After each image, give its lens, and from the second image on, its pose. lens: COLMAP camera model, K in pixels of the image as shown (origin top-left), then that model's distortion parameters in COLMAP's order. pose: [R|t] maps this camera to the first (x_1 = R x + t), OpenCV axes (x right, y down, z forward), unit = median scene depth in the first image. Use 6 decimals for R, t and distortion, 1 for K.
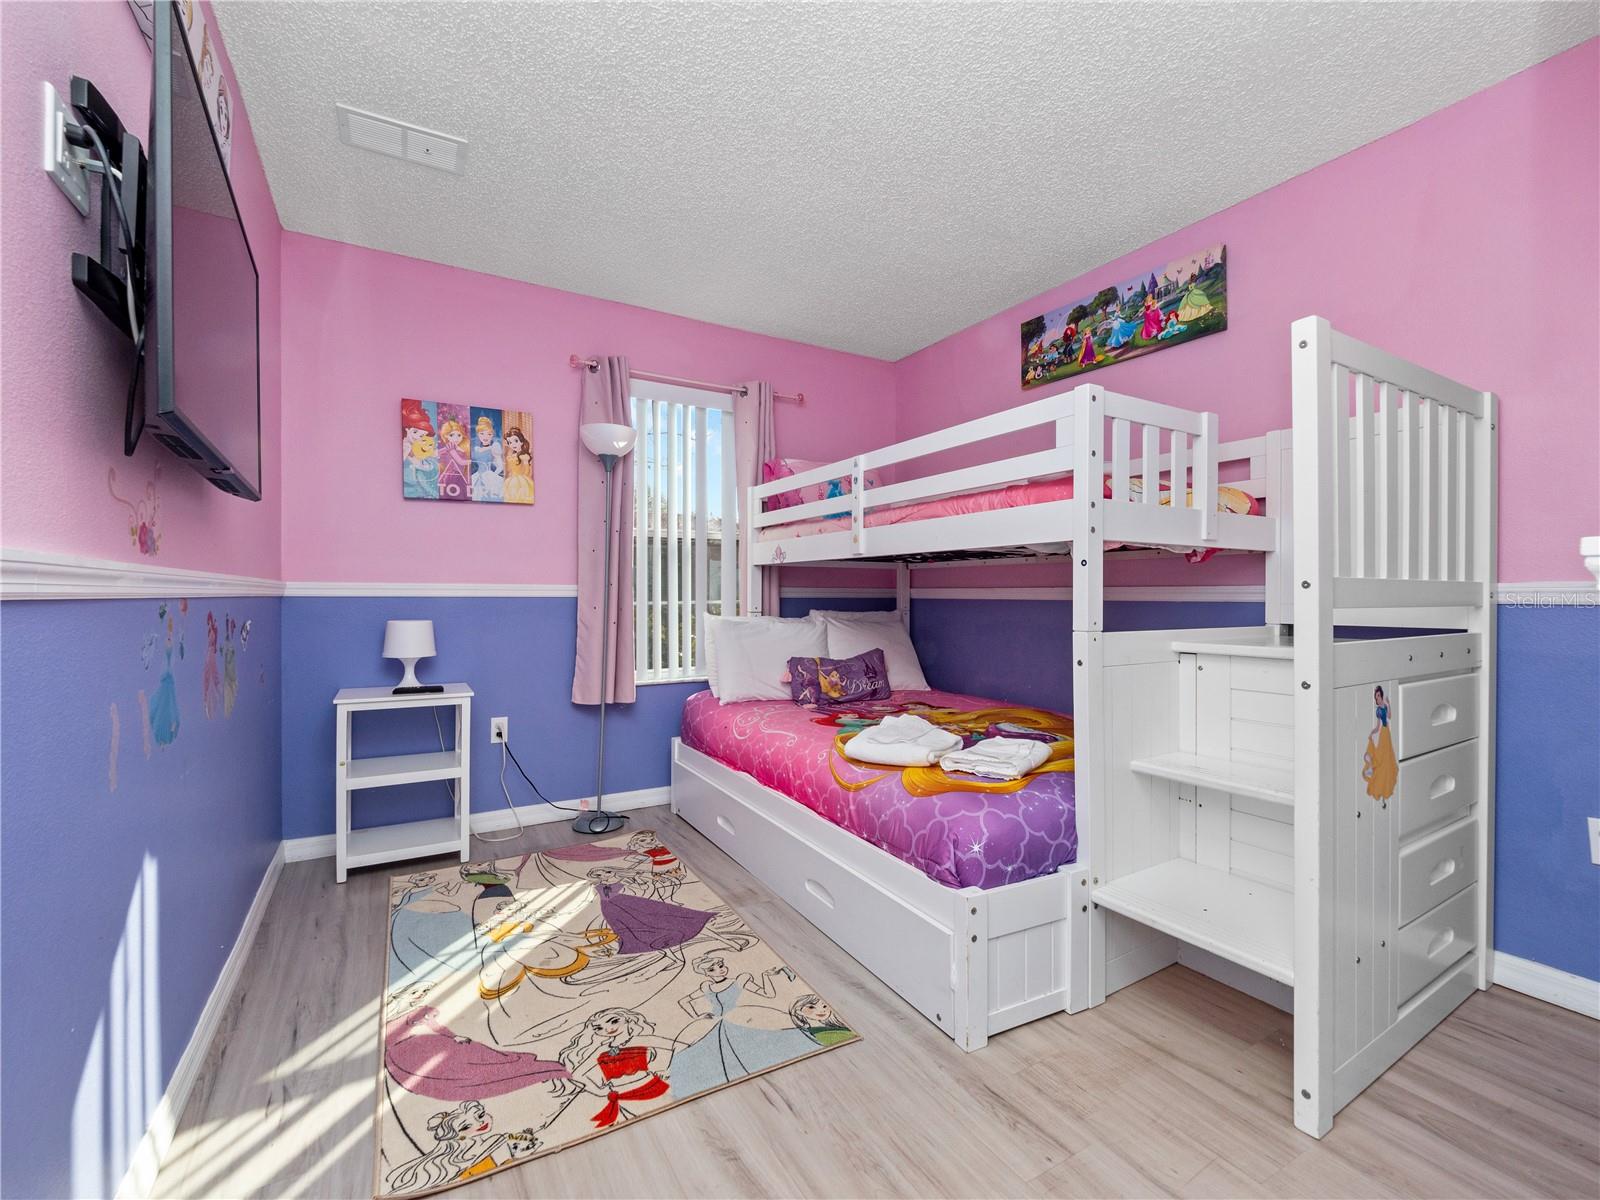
lens RADIAL K [[670.1, 0, 792.7], [0, 670.1, 600.9], [0, 0, 1]] dist [-0.000320, -0.000558]
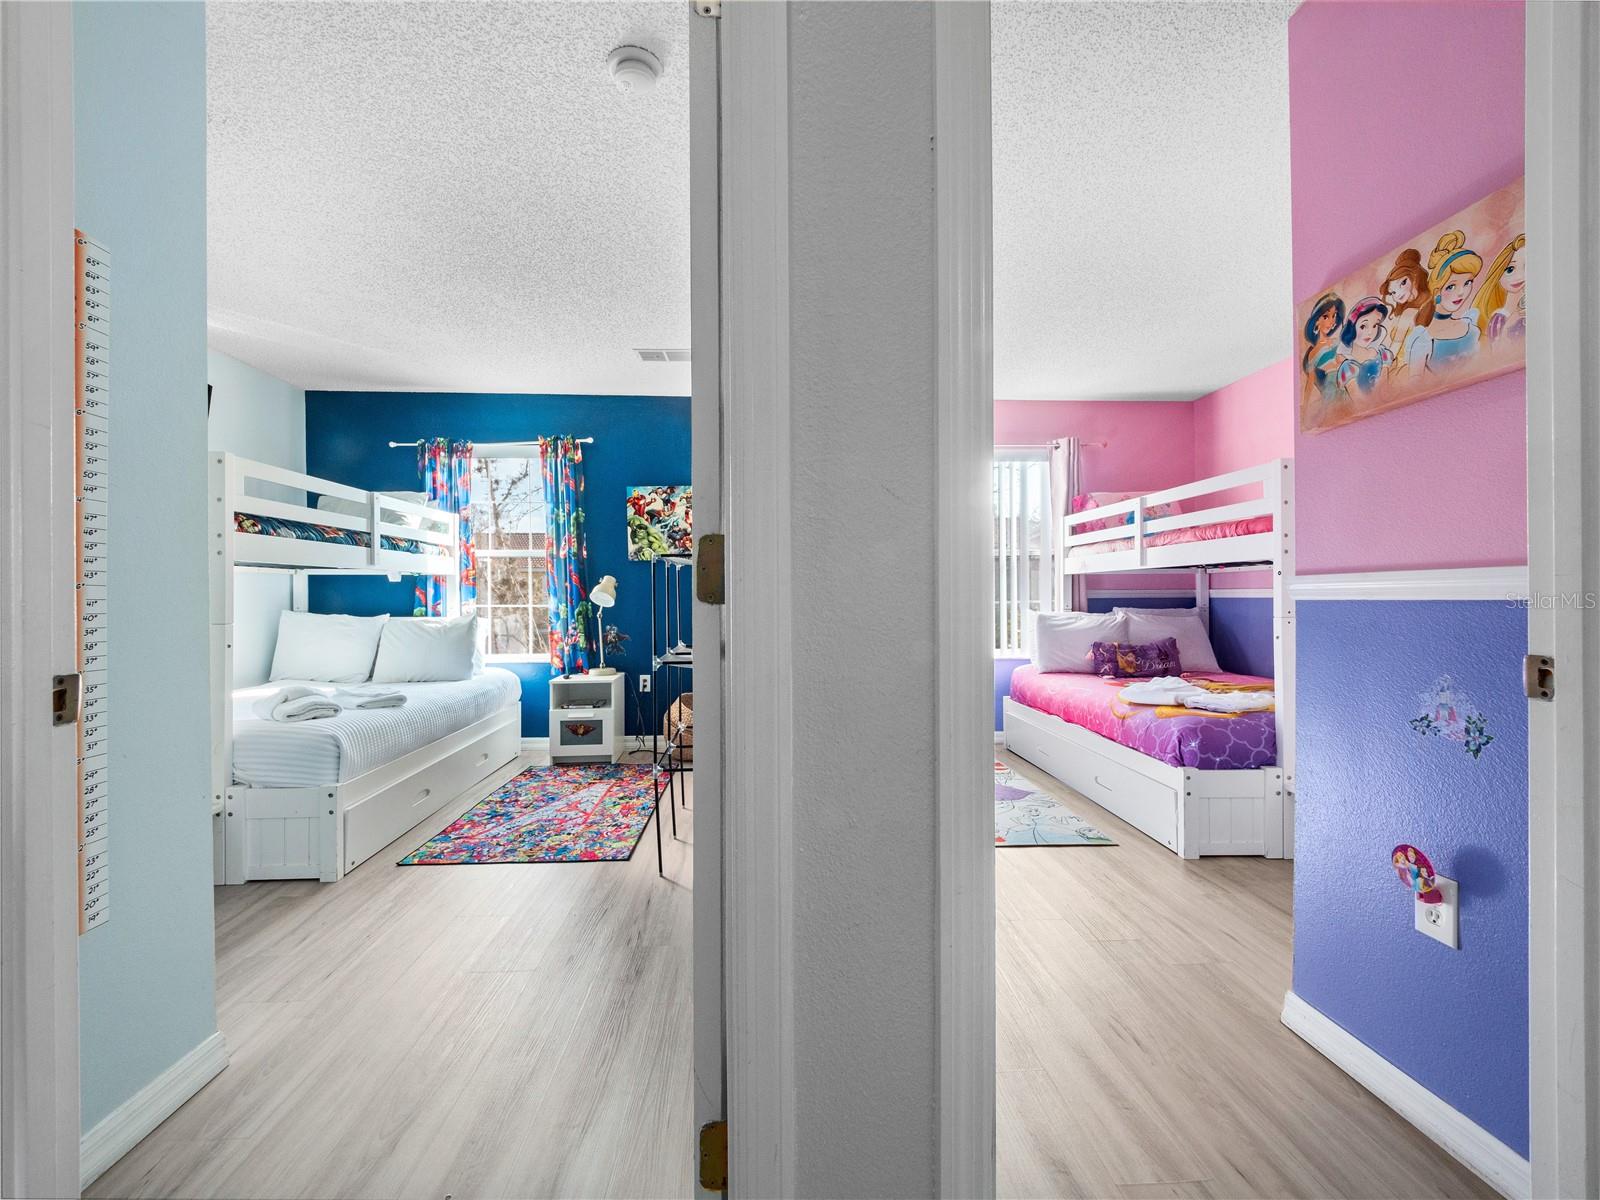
lens RADIAL K [[670.1, 0, 792.7], [0, 670.1, 600.9], [0, 0, 1]] dist [-0.000320, -0.000558]
pose [[0.888659, -0.007770, -0.458502, 0.077506], [0.005954, 0.999968, -0.005408, 0.005090], [0.458529, 0.002076, 0.888677, -0.485207]]
